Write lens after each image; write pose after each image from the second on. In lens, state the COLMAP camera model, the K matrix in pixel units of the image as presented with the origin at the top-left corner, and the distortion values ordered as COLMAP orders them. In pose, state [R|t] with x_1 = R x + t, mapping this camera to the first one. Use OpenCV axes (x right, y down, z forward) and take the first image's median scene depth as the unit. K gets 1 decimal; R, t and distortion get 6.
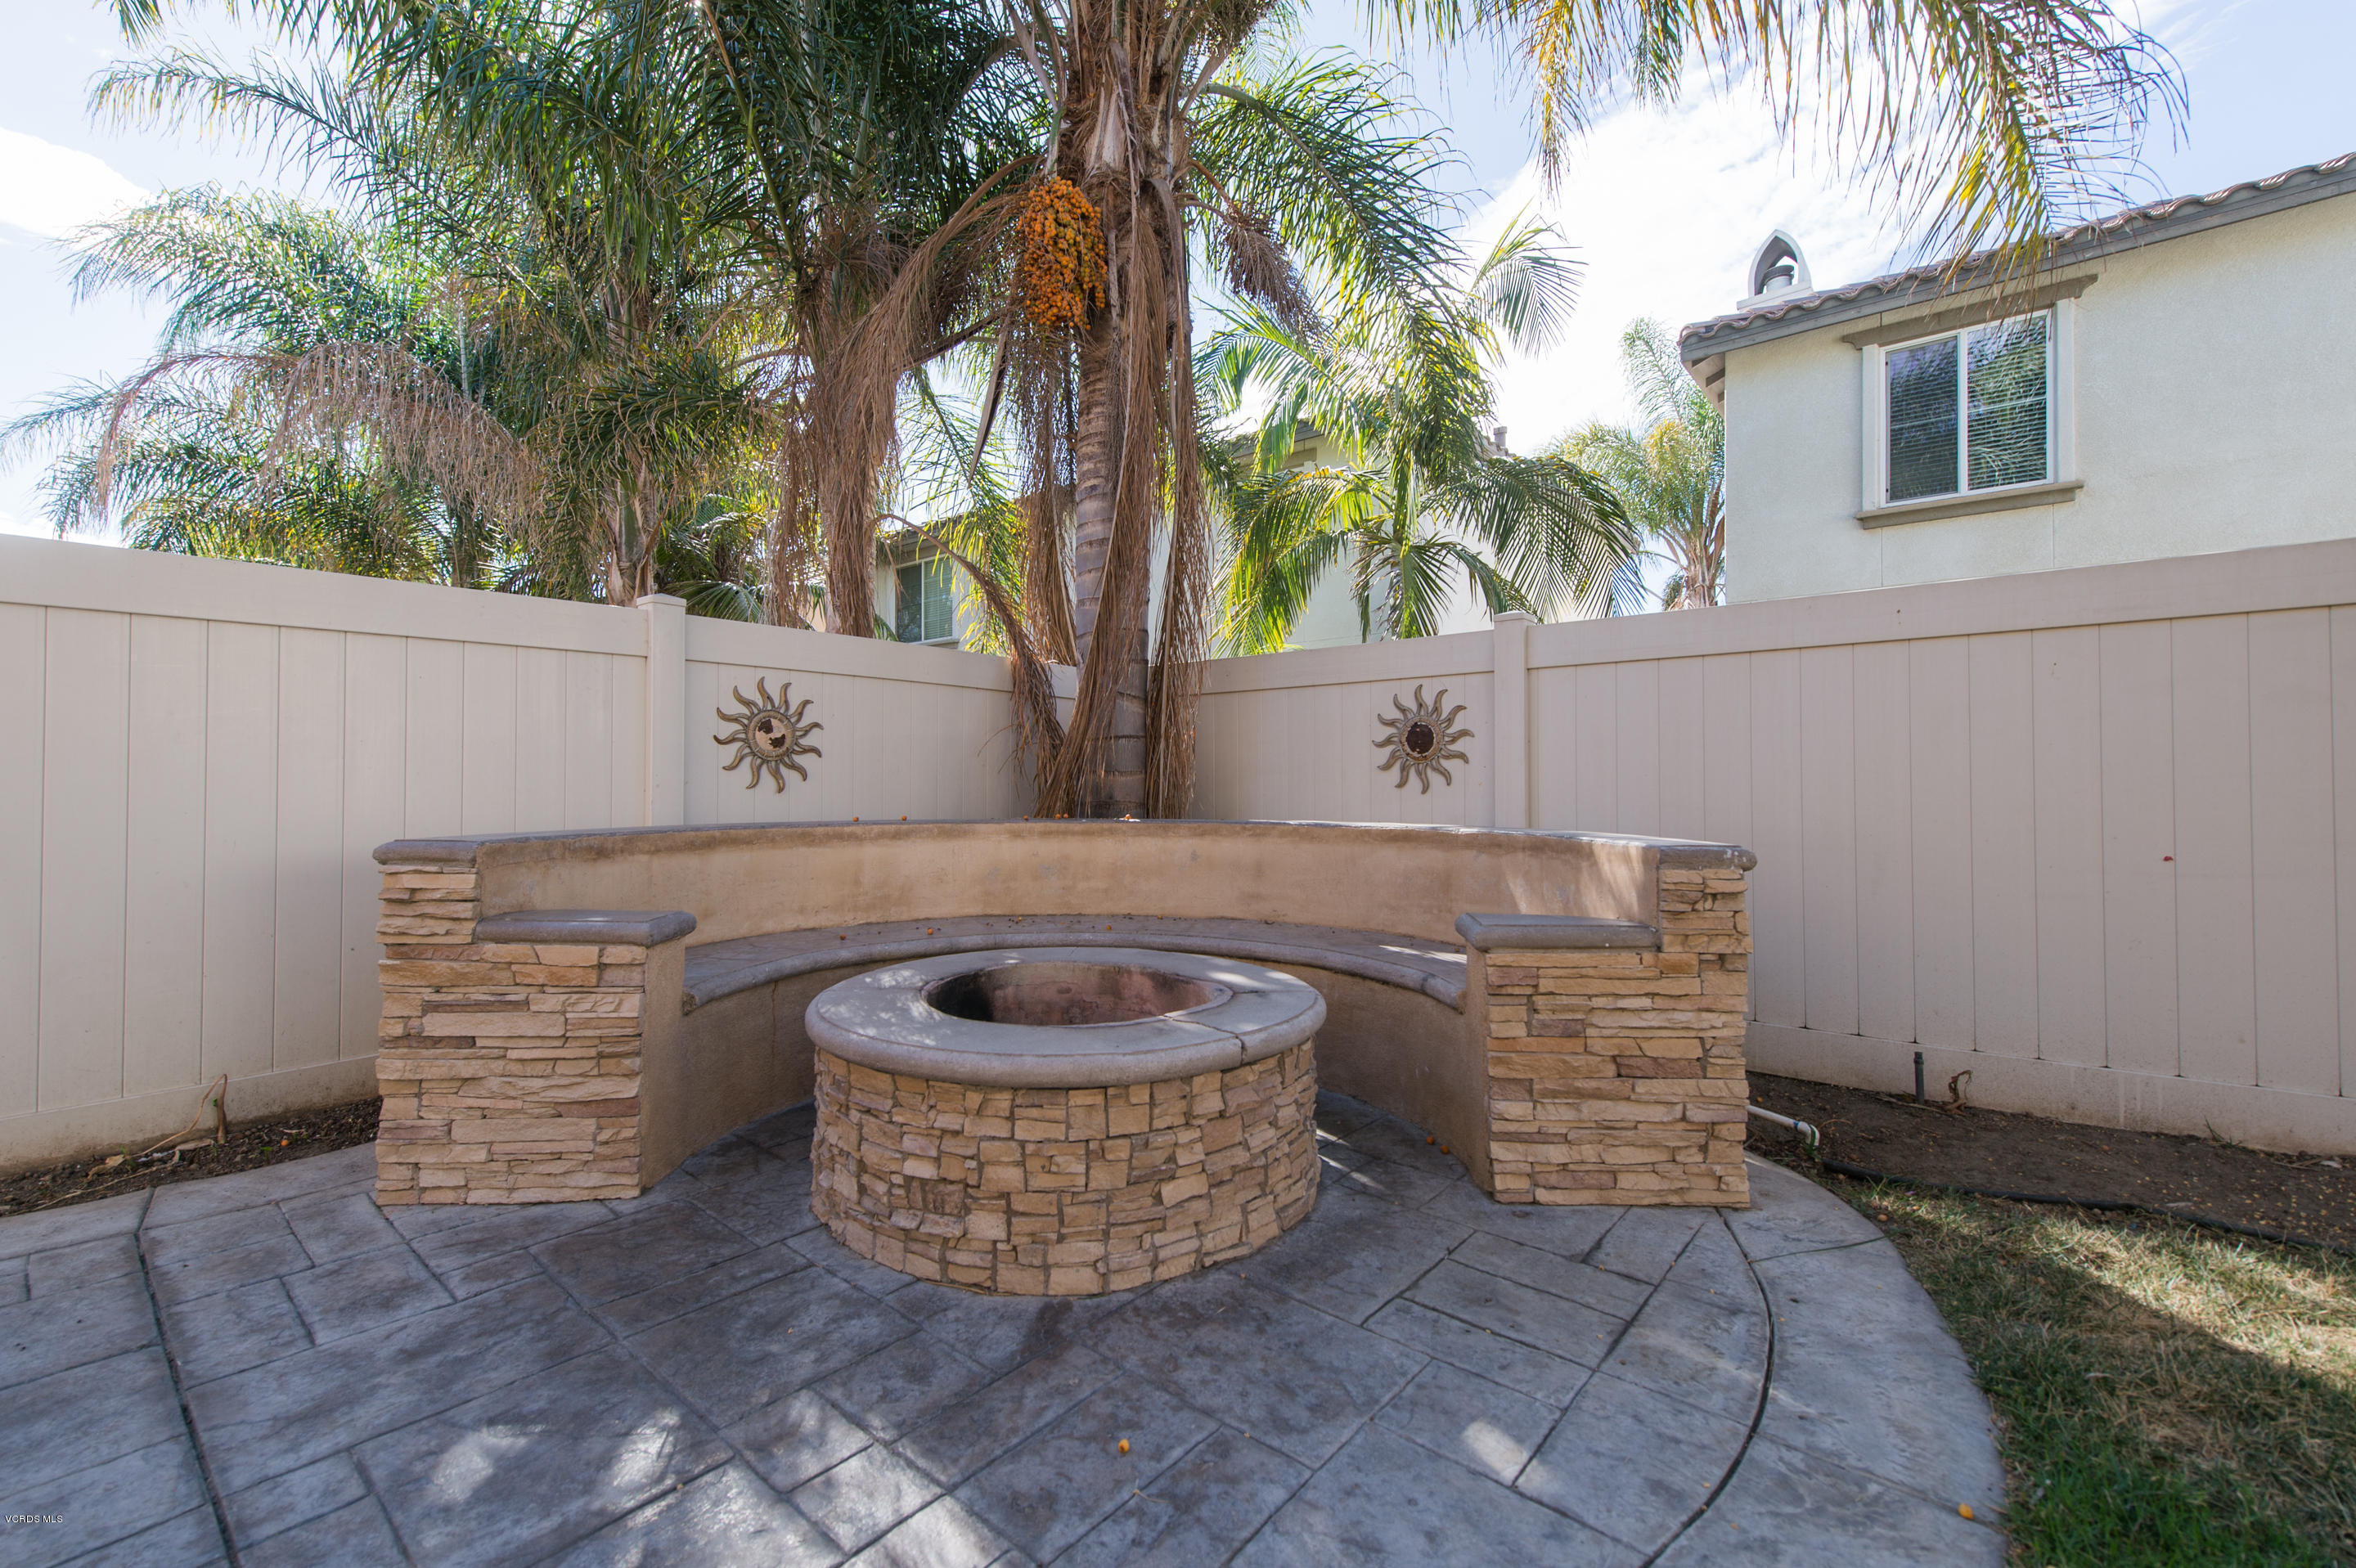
lens RADIAL K [[982.4, 0, 1181.9], [0, 982.4, 774.7], [0, 0, 1]] dist [0.002043, -0.000278]
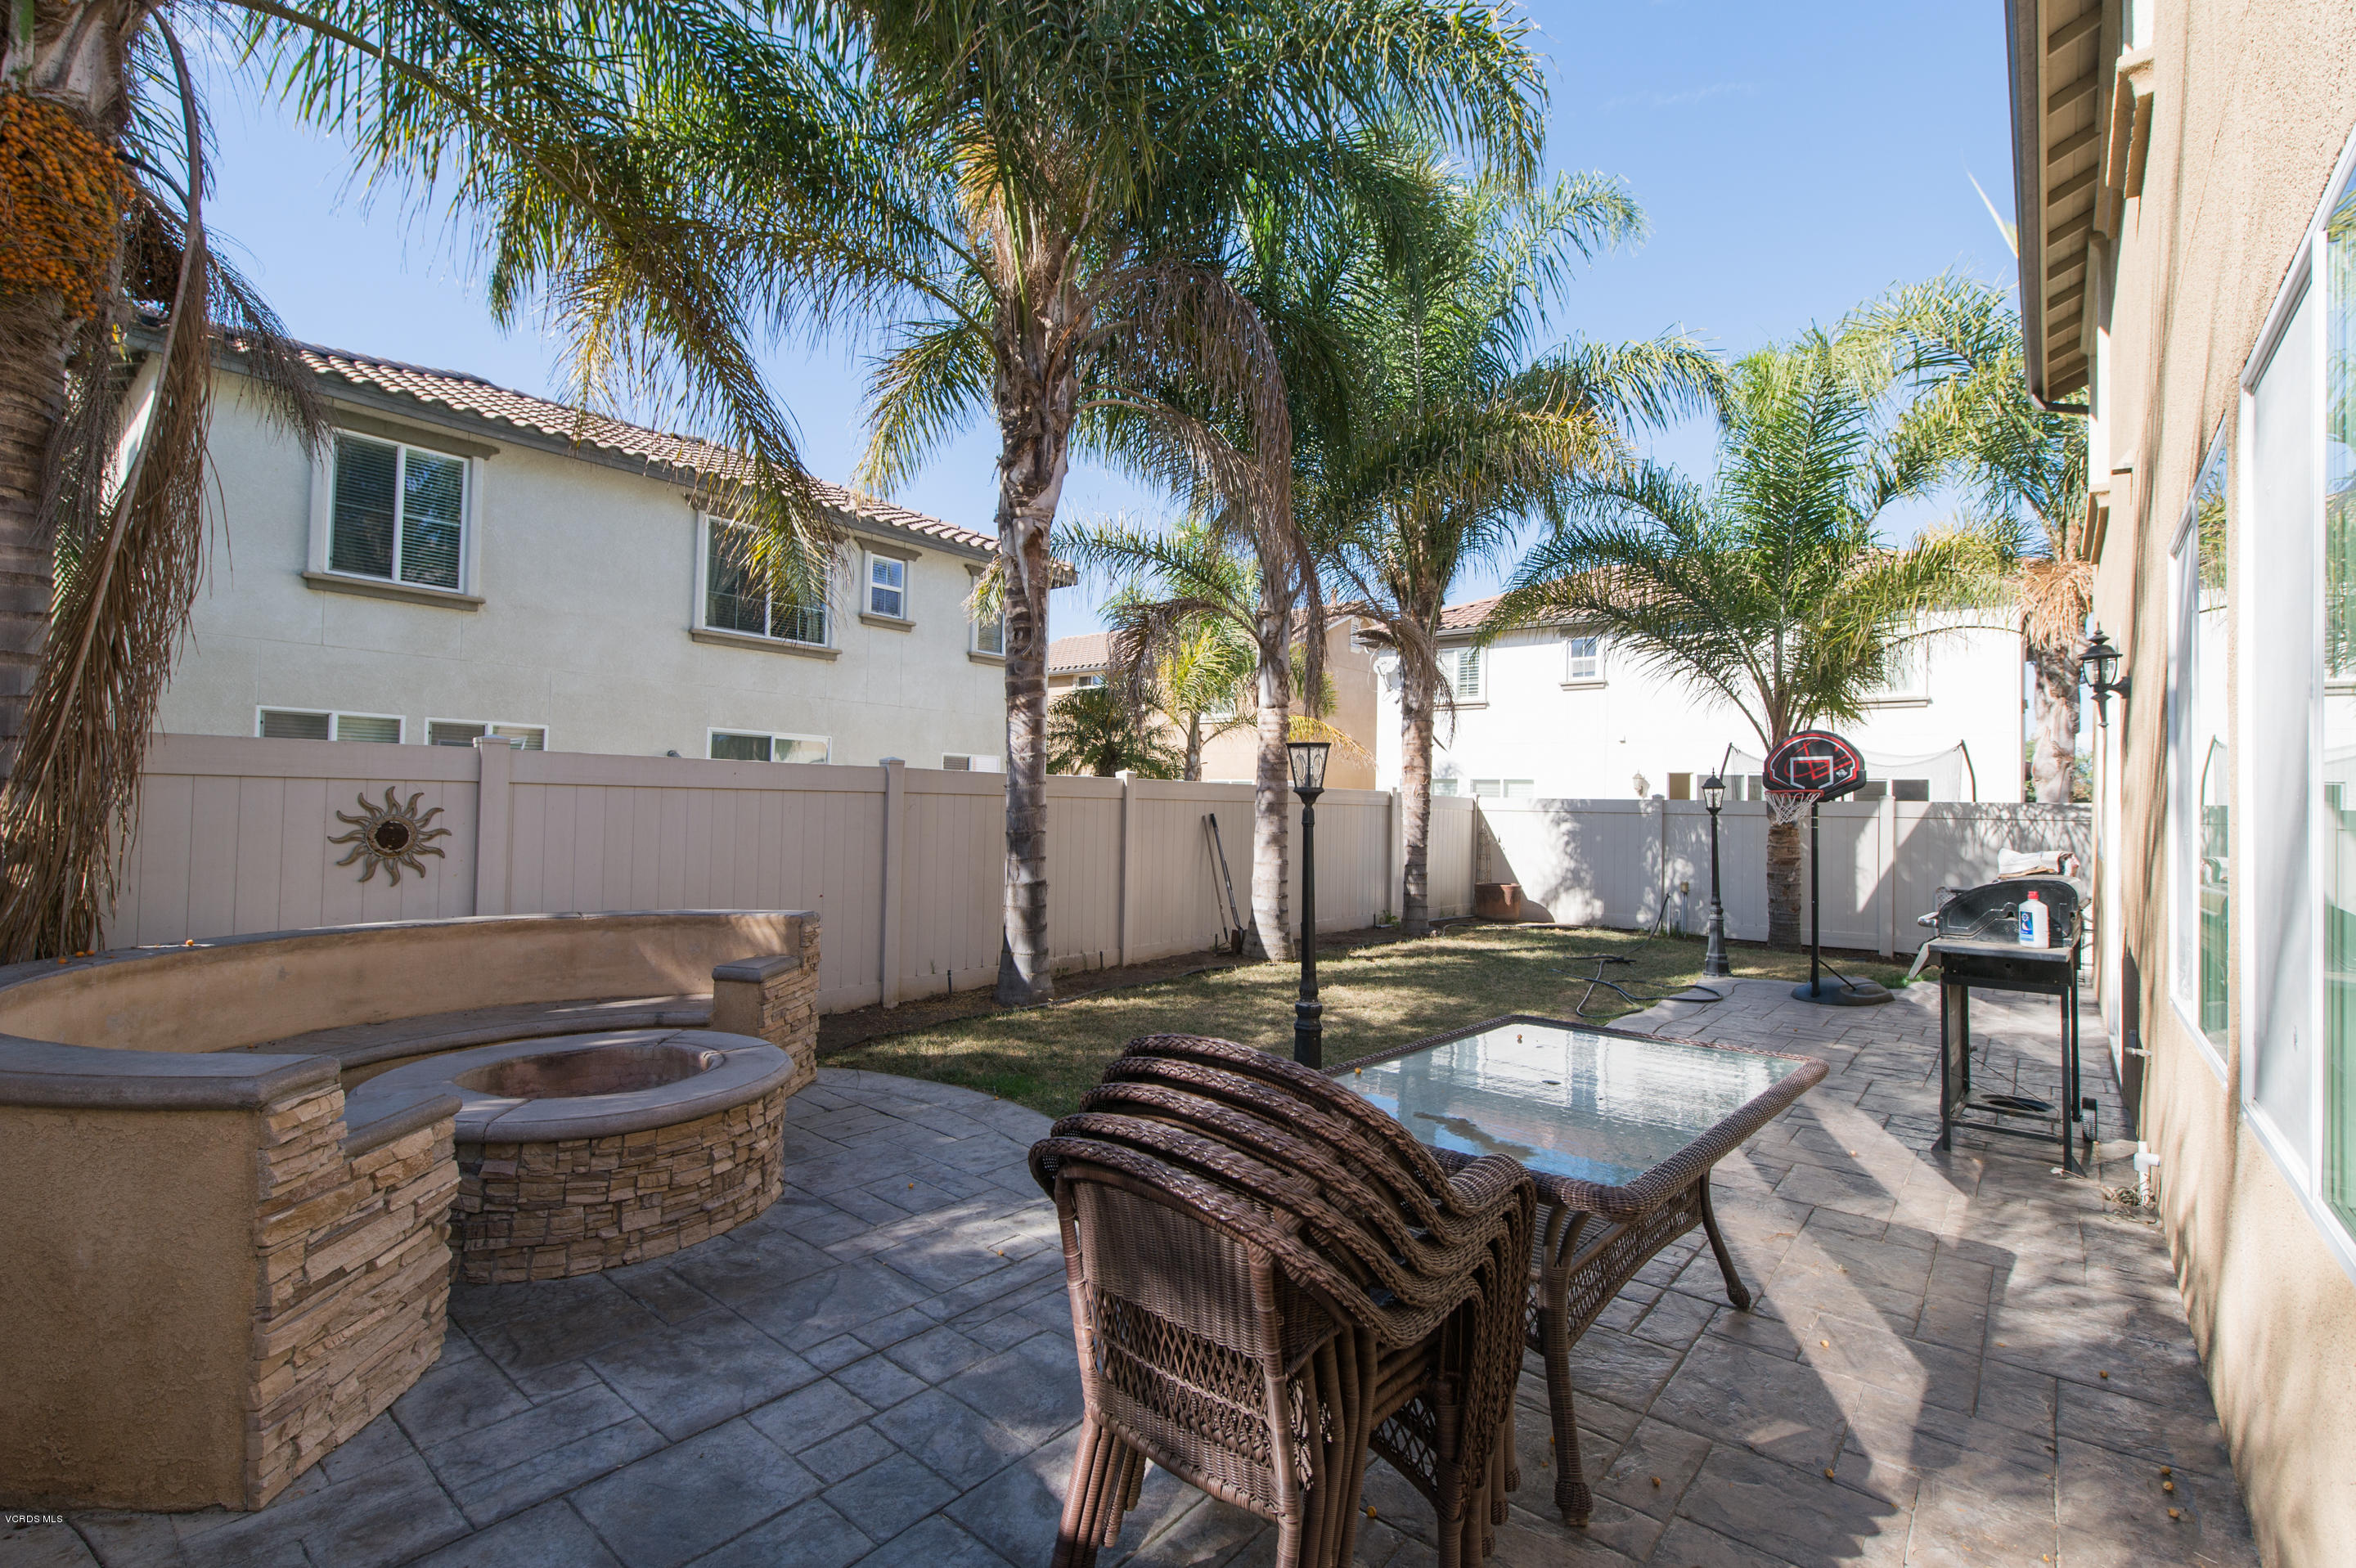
lens RADIAL K [[1055.2, 0, 1180.7], [0, 1055.2, 785.5], [0, 0, 1]] dist [0.000617, 0.000081]
pose [[-0.013613, 0.016497, 0.999771, -0.951444], [-0.033657, 0.999290, -0.016947, -0.103023], [-0.999341, -0.033880, -0.013048, 0.138040]]
